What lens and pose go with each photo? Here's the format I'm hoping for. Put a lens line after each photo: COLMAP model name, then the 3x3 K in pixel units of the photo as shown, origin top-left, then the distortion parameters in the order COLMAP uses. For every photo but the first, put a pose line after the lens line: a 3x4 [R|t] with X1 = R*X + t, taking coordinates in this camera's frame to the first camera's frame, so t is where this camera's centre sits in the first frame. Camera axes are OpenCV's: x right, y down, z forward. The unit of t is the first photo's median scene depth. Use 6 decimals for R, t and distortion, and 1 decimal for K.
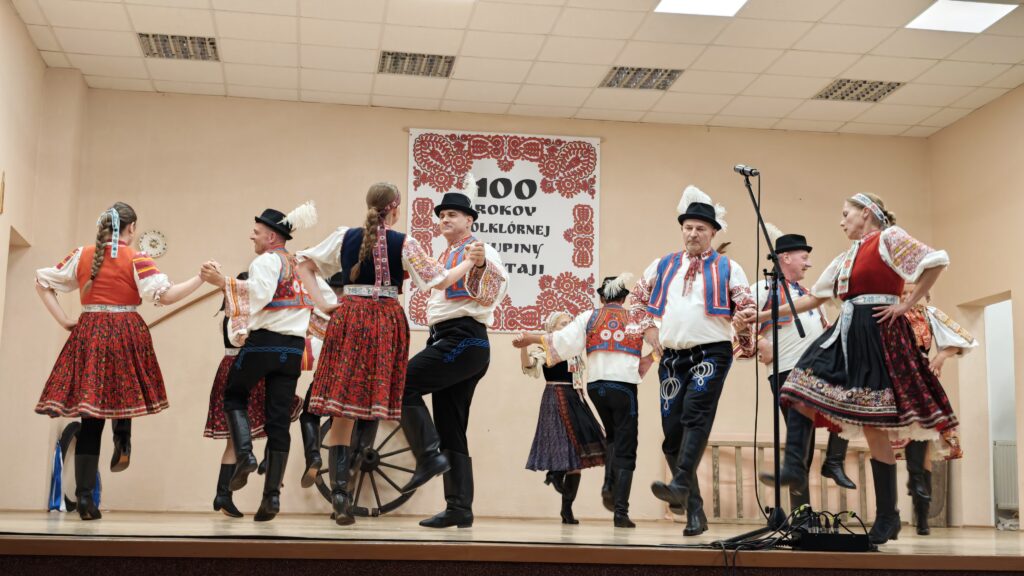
lens RADIAL K [[1327.1, 0, 508.5], [0, 1327.1, 289.6], [0, 0, 1]] dist [0.245999, -1.014947]
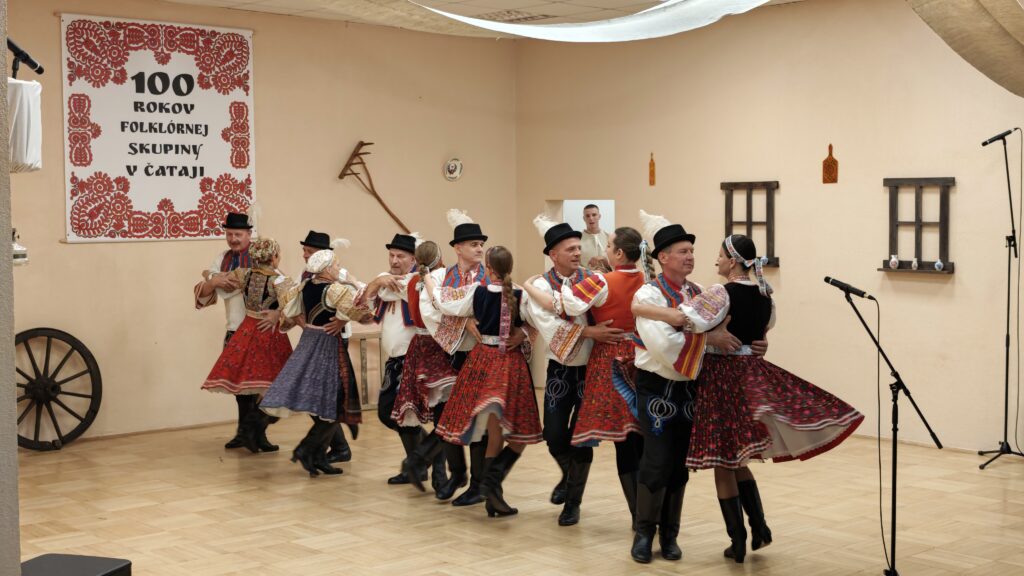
lens RADIAL K [[1327.1, 0, 508.5], [0, 1327.1, 289.6], [0, 0, 1]] dist [0.245999, -1.014947]
pose [[0.839099, -0.052699, 0.541420, -0.317982], [-0.060789, 0.979978, 0.189597, -0.128736], [-0.540572, -0.192003, 0.819095, 0.073929]]
